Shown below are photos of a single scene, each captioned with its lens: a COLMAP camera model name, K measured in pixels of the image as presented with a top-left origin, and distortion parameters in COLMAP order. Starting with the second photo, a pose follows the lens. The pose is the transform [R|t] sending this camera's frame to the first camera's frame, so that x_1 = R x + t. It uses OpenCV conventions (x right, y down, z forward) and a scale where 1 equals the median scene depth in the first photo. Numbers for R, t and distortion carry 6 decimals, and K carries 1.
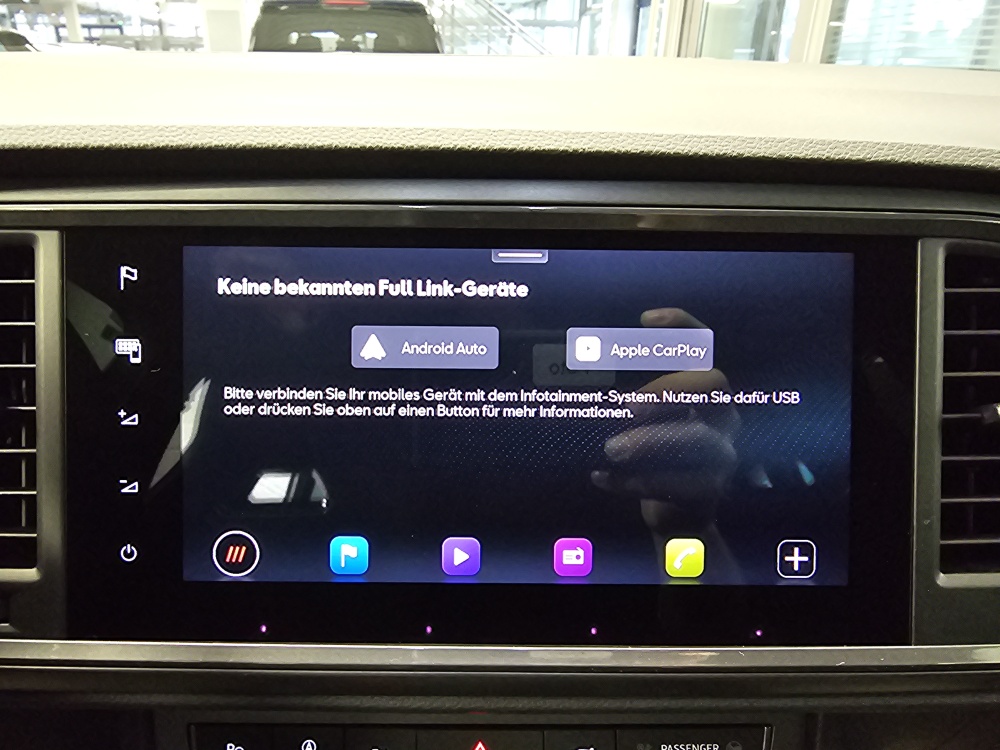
lens RADIAL K [[700.2, 0, 451.8], [0, 700.2, 373.2], [0, 0, 1]] dist [0.002261, -0.001705]
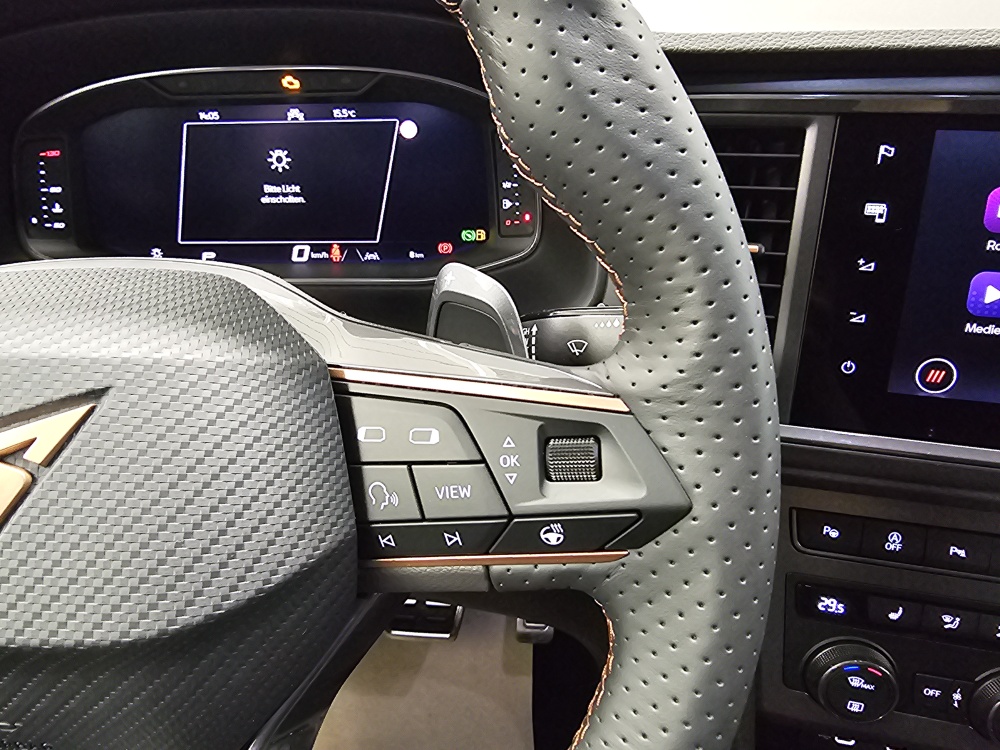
lens RADIAL K [[699.5, 0, 439.4], [0, 699.5, 373.0], [0, 0, 1]] dist [-0.001178, -0.000477]
pose [[0.969481, 0.097619, -0.224892, -0.918394], [-0.062862, 0.985622, 0.156836, 0.107128], [0.236968, -0.137912, 0.961679, -0.472462]]
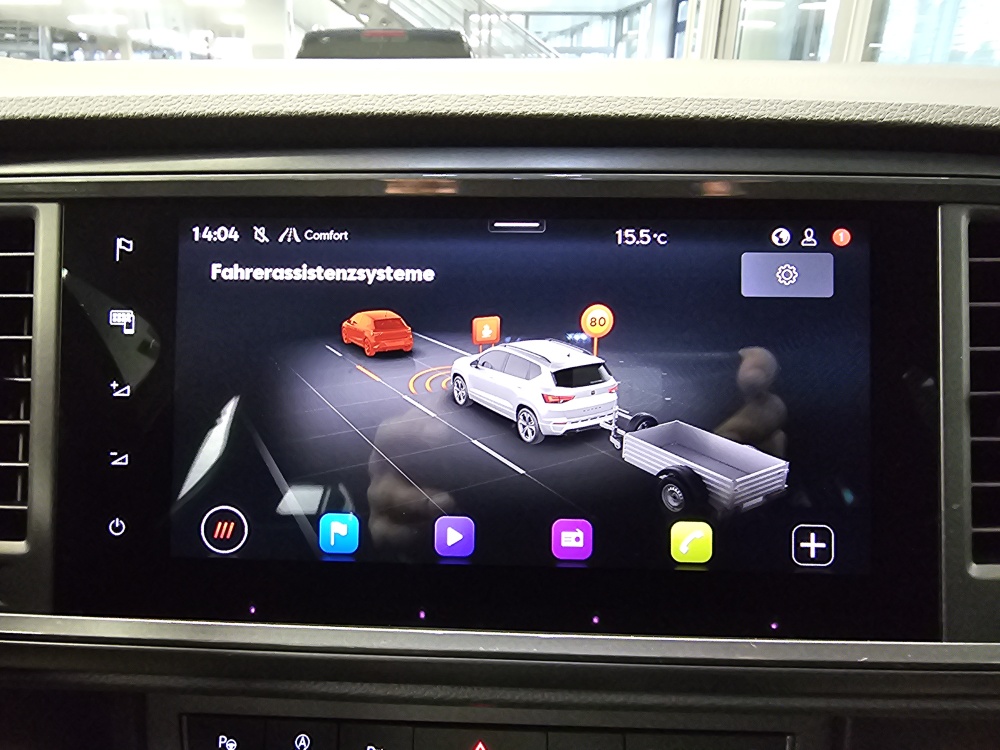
lens RADIAL K [[701.3, 0, 451.3], [0, 701.3, 362.0], [0, 0, 1]] dist [0.000349, 0.000692]
pose [[0.998686, 0.004500, -0.051055, 0.057056], [-0.006875, 0.998898, -0.046427, 0.067961], [0.050790, 0.046716, 0.997616, 0.030178]]
